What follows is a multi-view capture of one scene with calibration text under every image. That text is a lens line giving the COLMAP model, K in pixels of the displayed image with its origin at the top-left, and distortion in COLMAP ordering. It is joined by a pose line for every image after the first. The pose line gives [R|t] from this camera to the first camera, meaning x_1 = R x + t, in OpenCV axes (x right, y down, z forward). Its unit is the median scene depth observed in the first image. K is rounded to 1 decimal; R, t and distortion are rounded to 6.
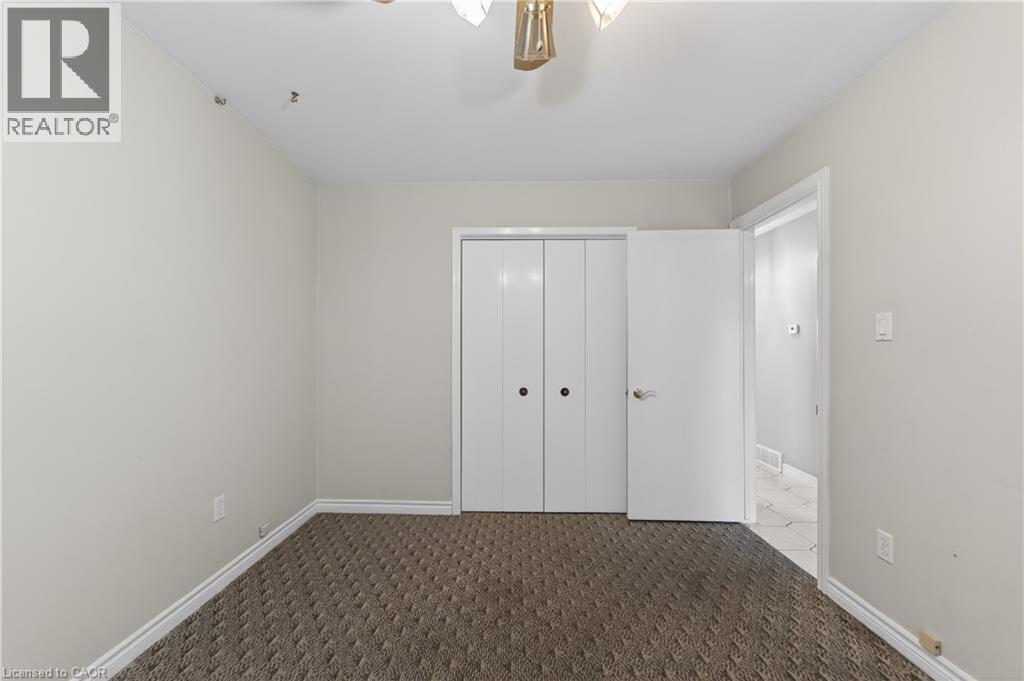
lens RADIAL K [[411.0, 0, 509.7], [0, 411.0, 341.8], [0, 0, 1]] dist [-0.000689, -0.000102]
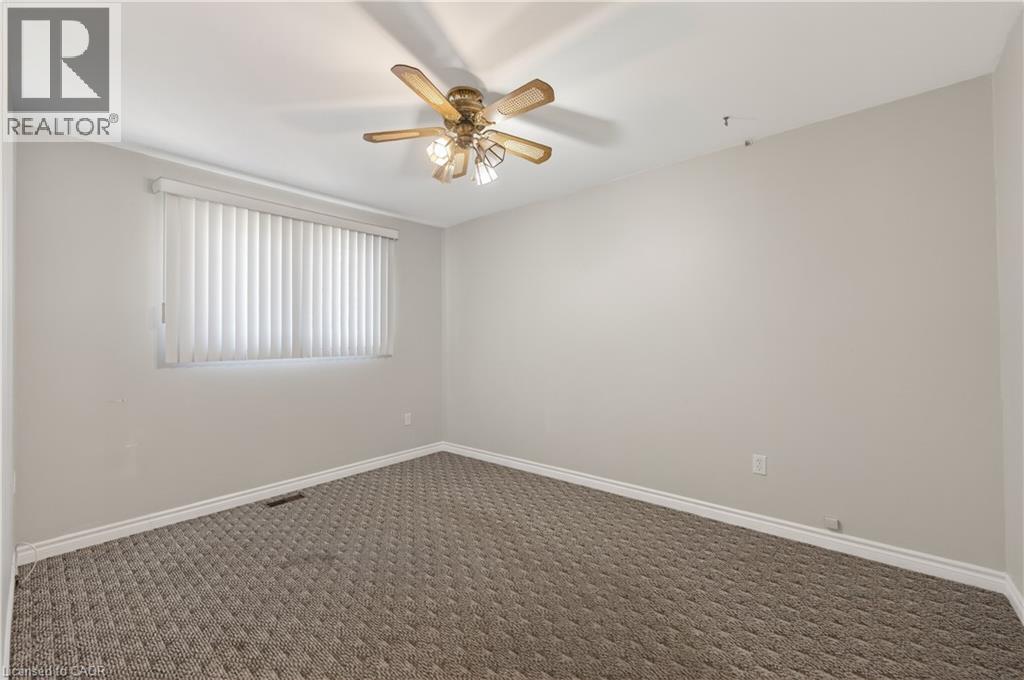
lens RADIAL K [[411.0, 0, 509.7], [0, 411.0, 341.3], [0, 0, 1]] dist [-0.000689, -0.000102]
pose [[-0.638841, 0.008539, -0.769291, 0.755732], [0.021636, 0.999742, -0.006870, 0.019709], [0.769034, -0.021033, -0.638862, 1.242882]]
